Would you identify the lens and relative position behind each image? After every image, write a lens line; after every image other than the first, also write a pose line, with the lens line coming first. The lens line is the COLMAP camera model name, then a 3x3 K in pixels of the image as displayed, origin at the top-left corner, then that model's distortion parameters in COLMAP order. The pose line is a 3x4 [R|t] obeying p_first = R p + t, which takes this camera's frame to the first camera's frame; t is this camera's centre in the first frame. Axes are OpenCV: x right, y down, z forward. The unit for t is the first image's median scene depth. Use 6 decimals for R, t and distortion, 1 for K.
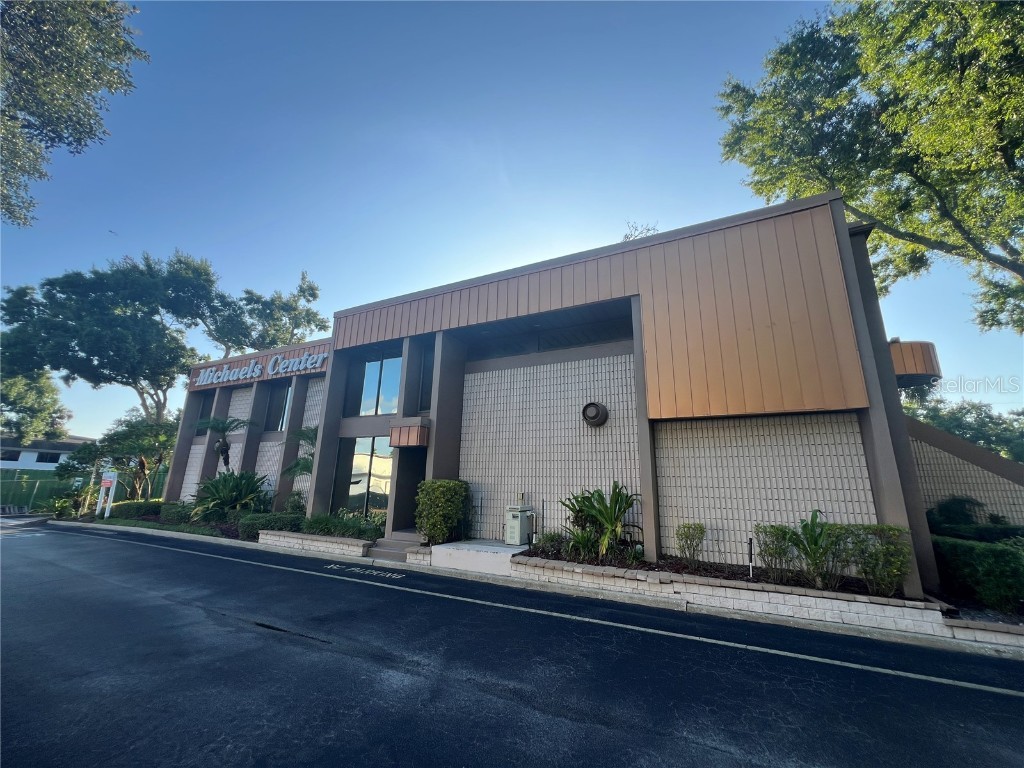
lens RADIAL K [[409.4, 0, 512.0], [0, 409.4, 384.0], [0, 0, 1]] dist [0.001156, 0.000149]
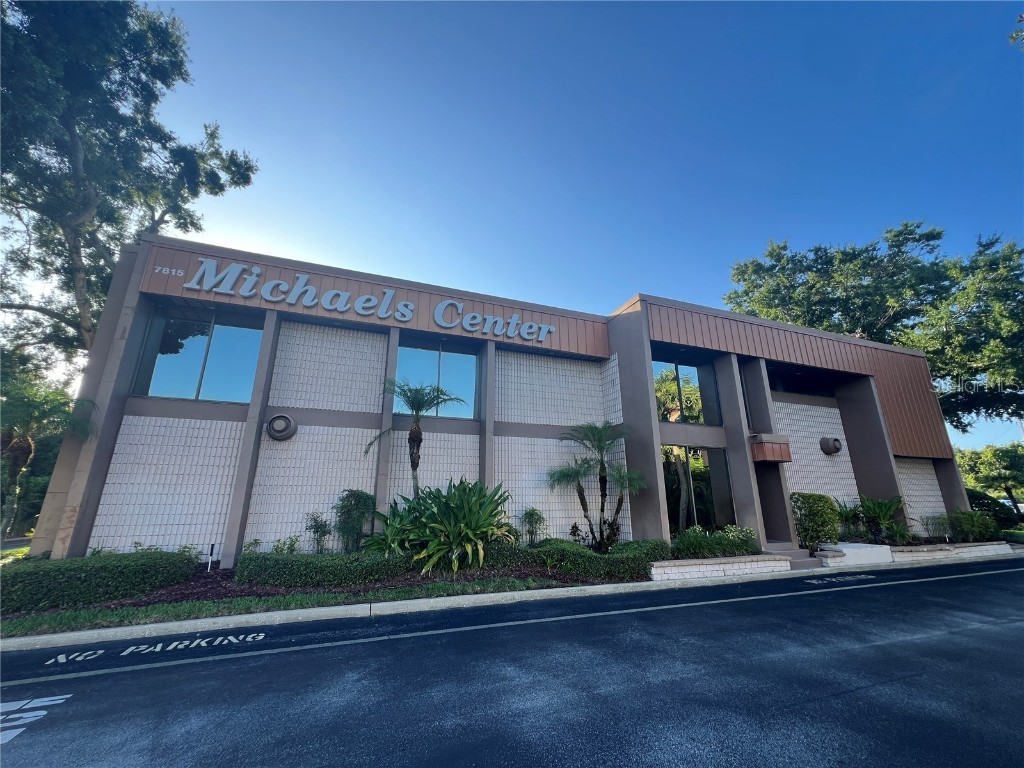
lens RADIAL K [[409.4, 0, 512.0], [0, 409.4, 384.0], [0, 0, 1]] dist [0.001156, 0.000149]
pose [[0.669407, 0.177069, 0.721485, -1.401308], [-0.172915, 0.981643, -0.080484, 0.144780], [-0.722492, -0.070879, 0.687737, 0.709043]]
